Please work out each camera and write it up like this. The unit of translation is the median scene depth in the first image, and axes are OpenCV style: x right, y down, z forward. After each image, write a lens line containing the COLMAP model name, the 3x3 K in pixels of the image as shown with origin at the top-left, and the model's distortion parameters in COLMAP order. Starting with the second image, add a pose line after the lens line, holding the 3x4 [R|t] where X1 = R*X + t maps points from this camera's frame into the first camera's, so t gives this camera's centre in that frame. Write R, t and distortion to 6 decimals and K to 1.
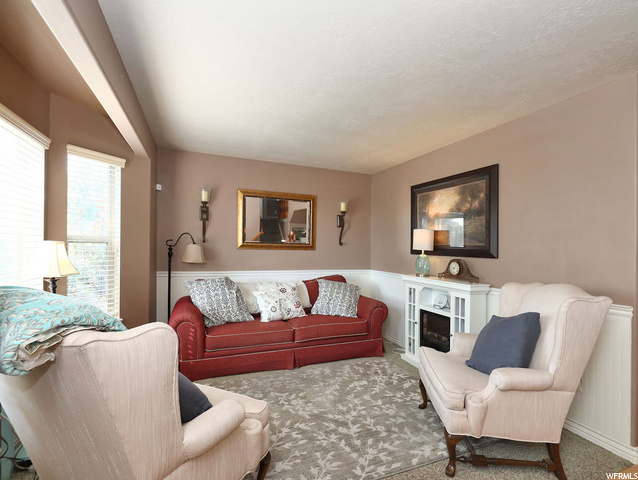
lens RADIAL K [[302.5, 0, 318.4], [0, 302.5, 235.4], [0, 0, 1]] dist [0.001876, 0.000657]
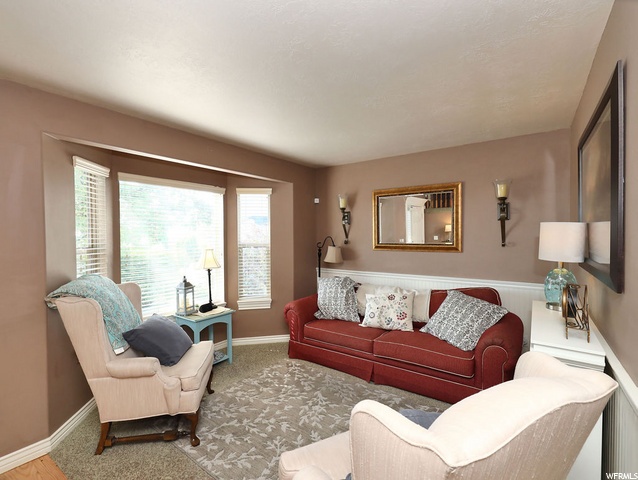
lens RADIAL K [[302.5, 0, 318.4], [0, 302.5, 235.4], [0, 0, 1]] dist [0.001876, 0.000657]
pose [[0.534794, -0.024077, -0.844639, 0.581833], [0.050869, 0.998698, 0.003740, -0.021522], [0.843450, -0.044966, 0.535322, 0.355888]]
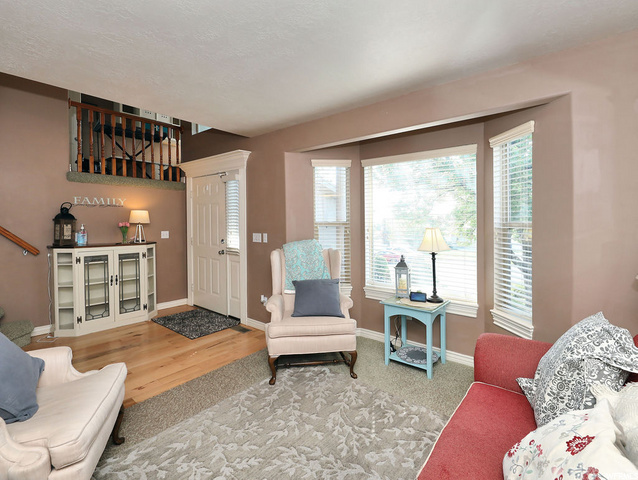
lens RADIAL K [[303.4, 0, 329.6], [0, 303.4, 219.0], [0, 0, 1]] dist [0.001727, 0.000230]
pose [[-0.865152, -0.021827, -0.501034, 0.178095], [0.000549, 0.999011, -0.044469, 0.022250], [0.501509, -0.038747, -0.864284, 1.185724]]
